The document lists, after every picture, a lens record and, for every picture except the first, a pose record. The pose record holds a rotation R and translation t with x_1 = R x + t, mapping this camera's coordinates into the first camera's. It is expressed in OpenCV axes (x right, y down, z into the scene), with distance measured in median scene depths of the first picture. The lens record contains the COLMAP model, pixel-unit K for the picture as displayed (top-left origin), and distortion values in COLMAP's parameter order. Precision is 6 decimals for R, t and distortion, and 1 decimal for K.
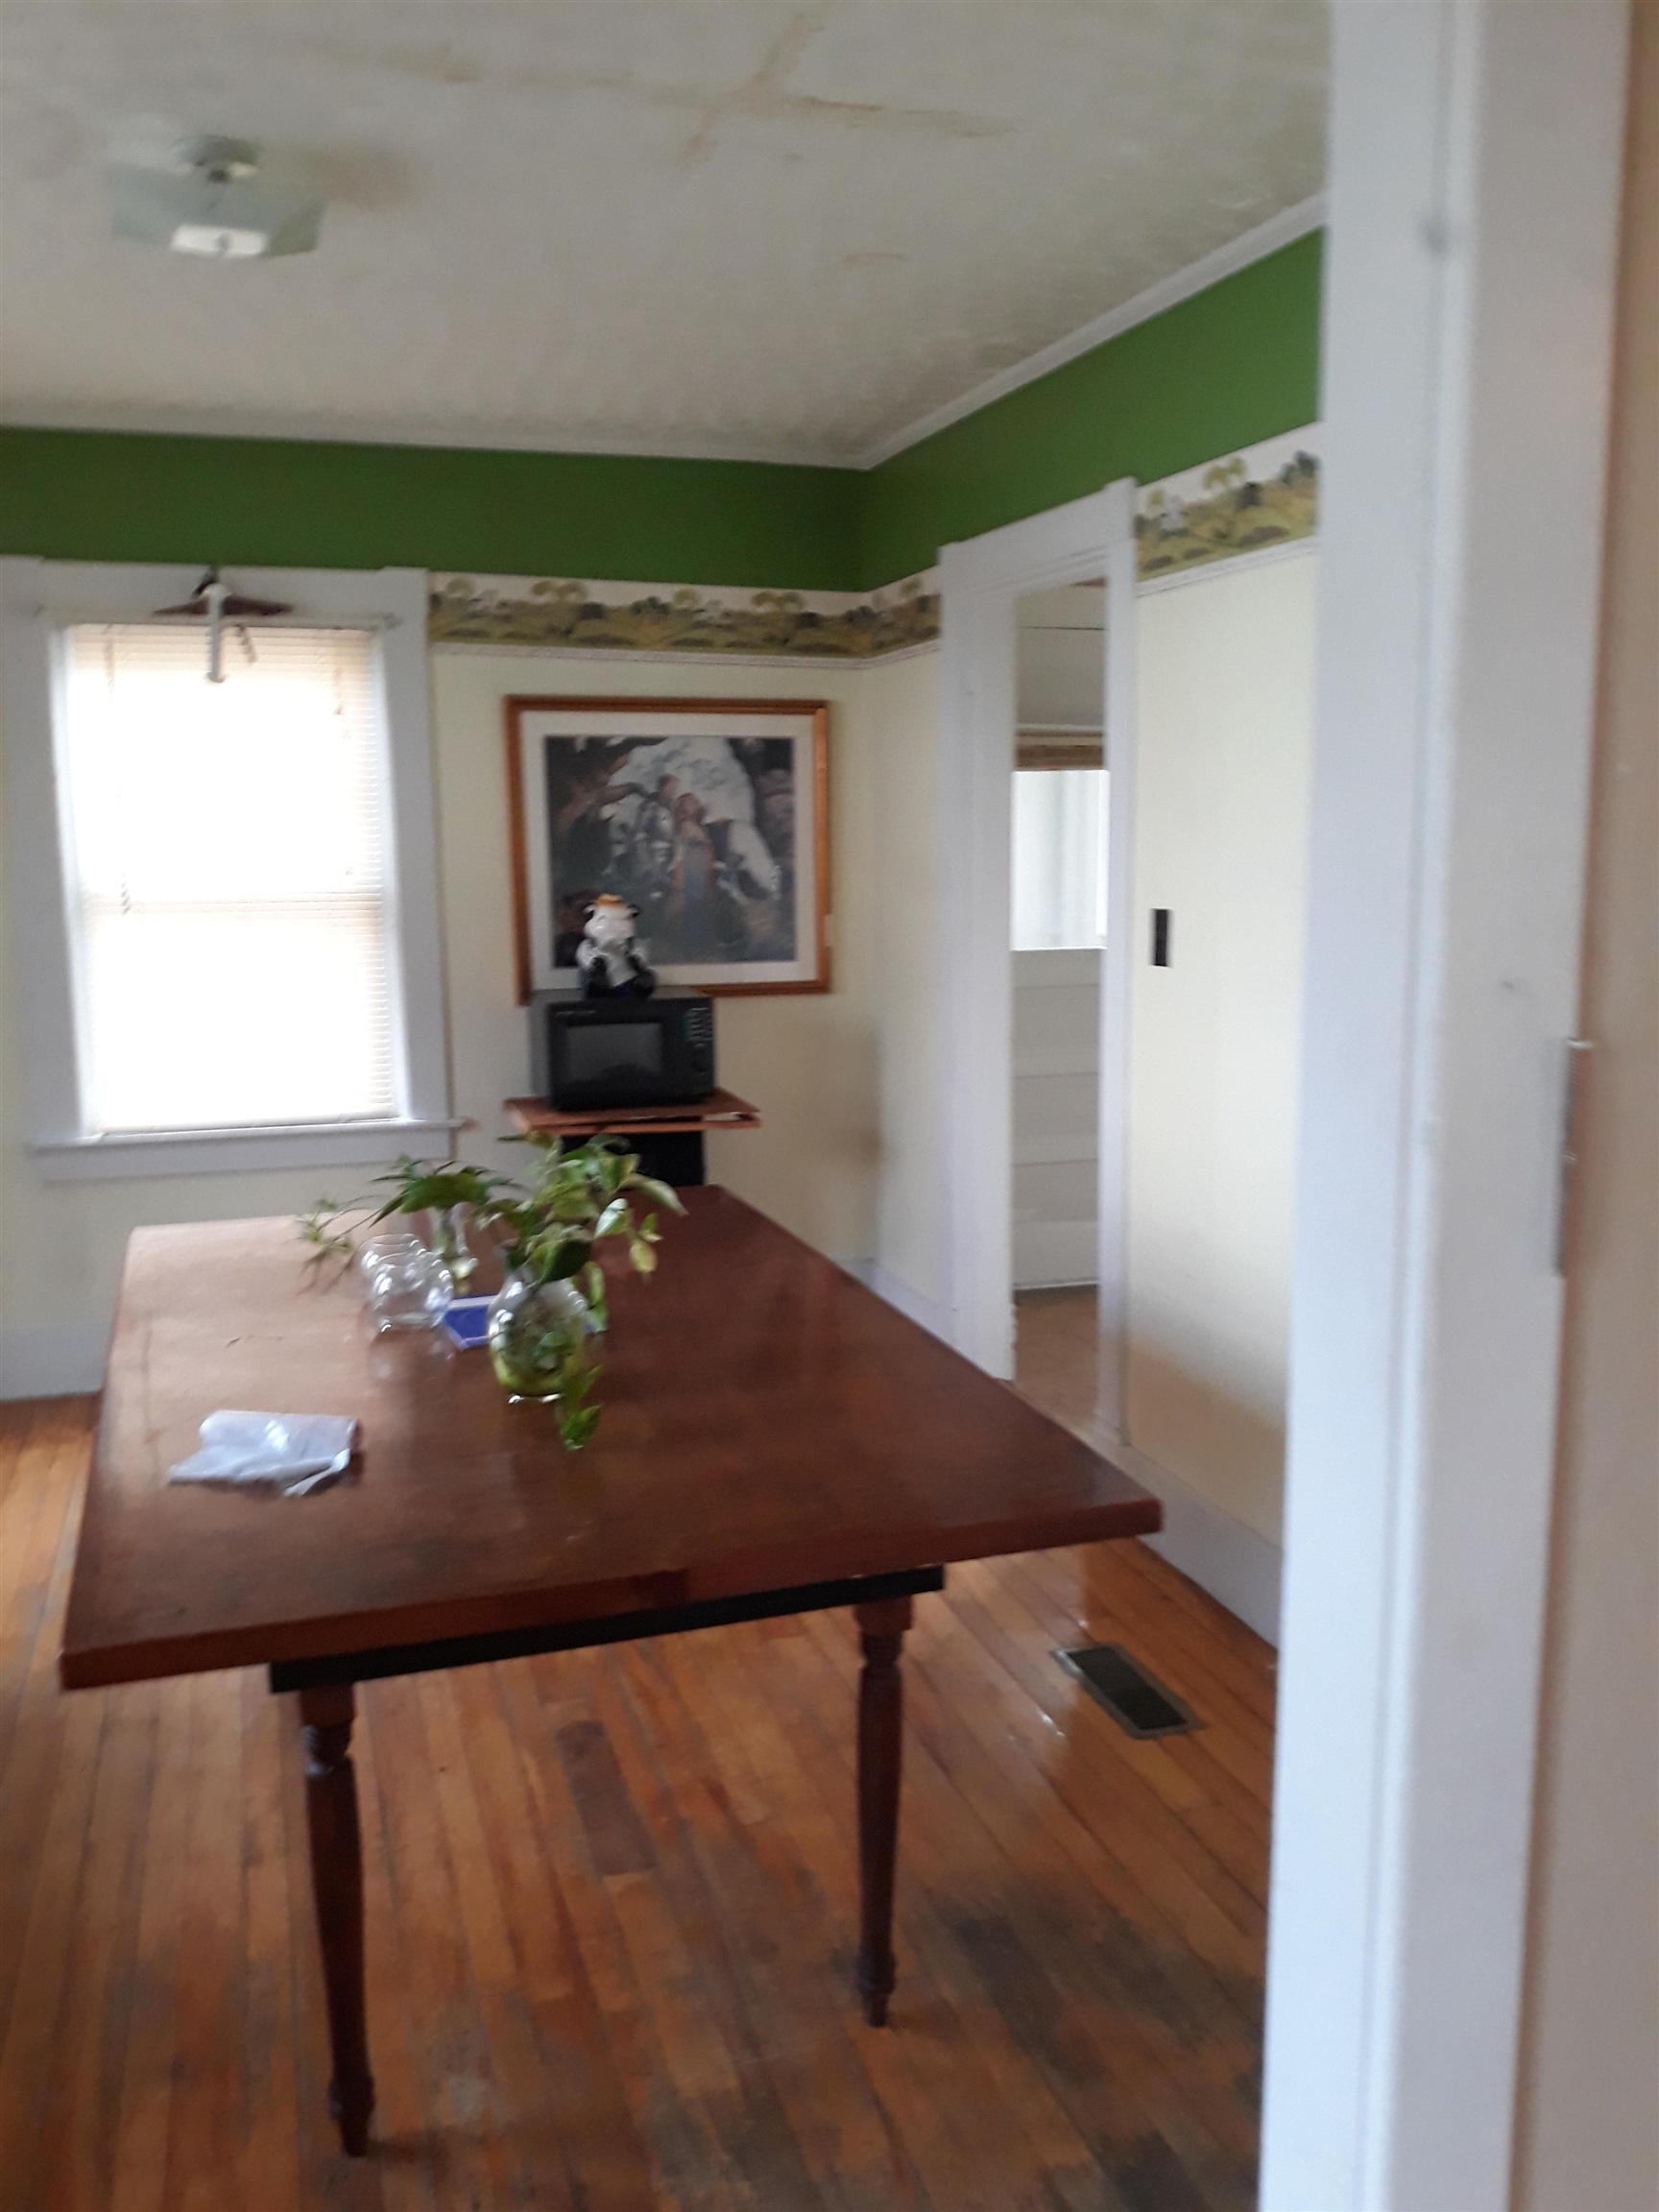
lens RADIAL K [[1797.0, 0, 829.5], [0, 1797.0, 1106.0], [0, 0, 1]] dist [-0.010292, -0.045749]
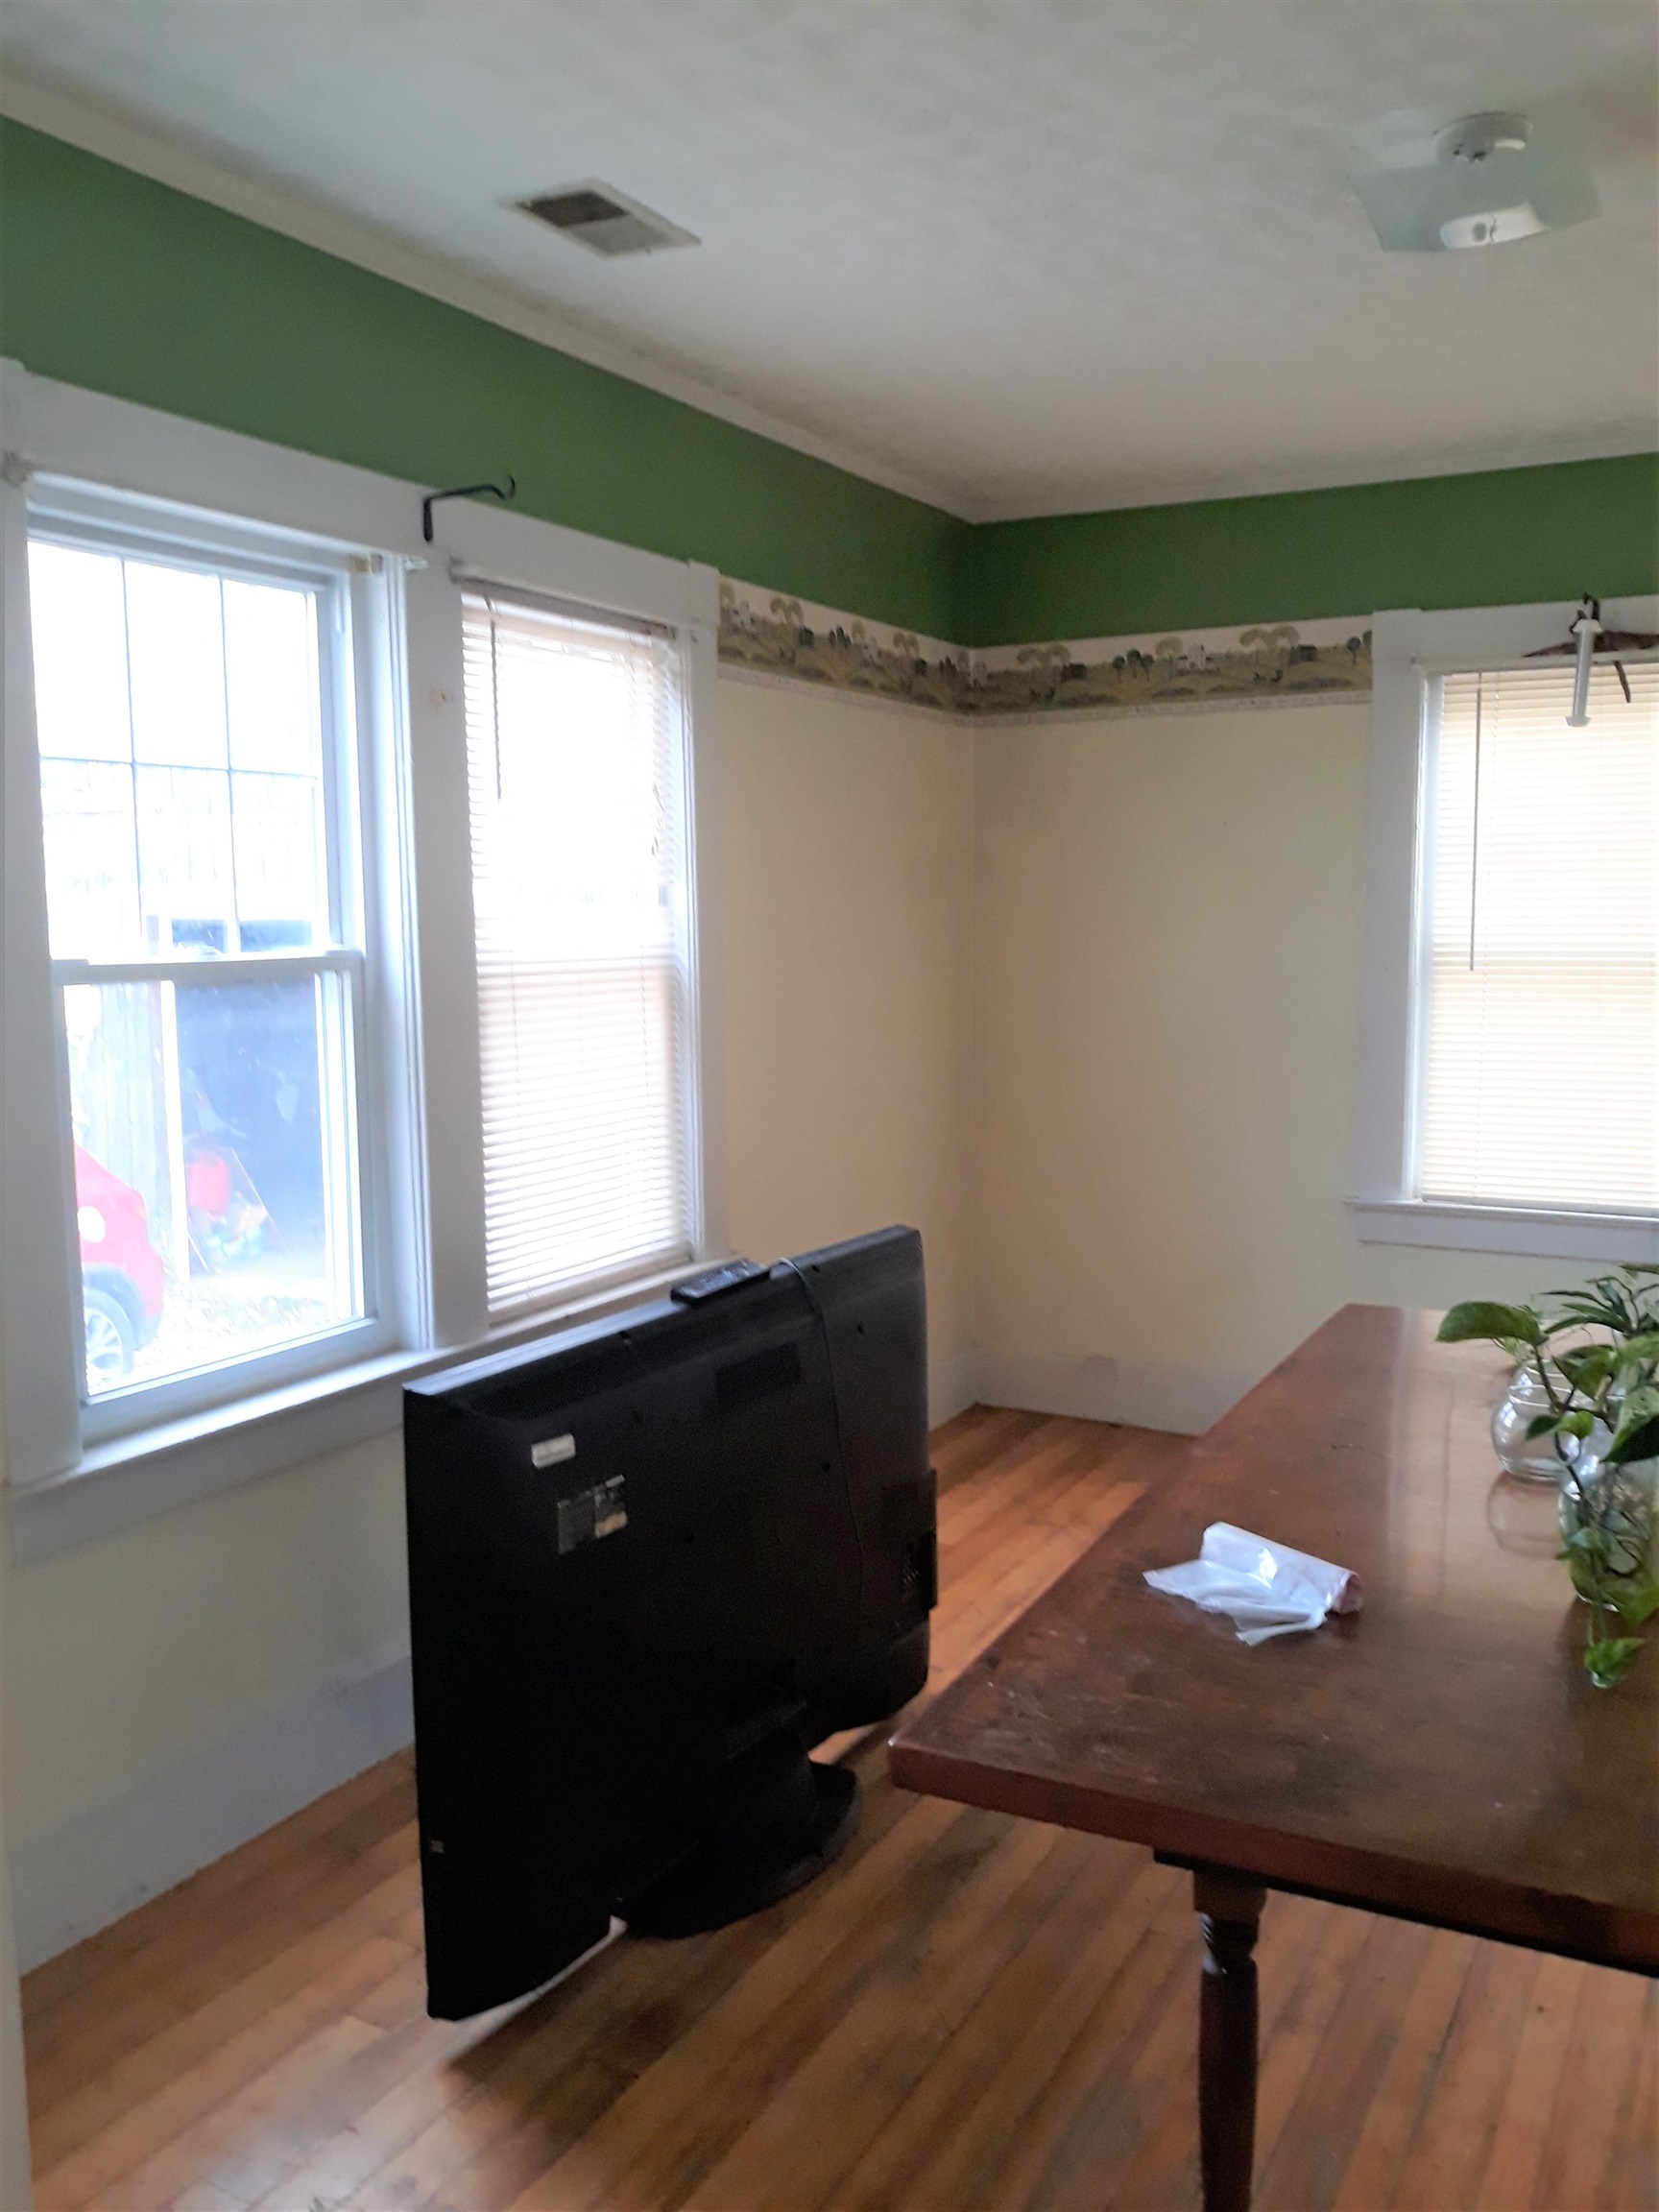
lens RADIAL K [[1797.0, 0, 829.5], [0, 1797.0, 1106.0], [0, 0, 1]] dist [-0.010292, -0.045749]
pose [[0.693877, 0.081852, -0.715426, 0.109432], [-0.106718, 0.994237, 0.010247, -0.018166], [0.712141, 0.069238, 0.698613, 0.168533]]
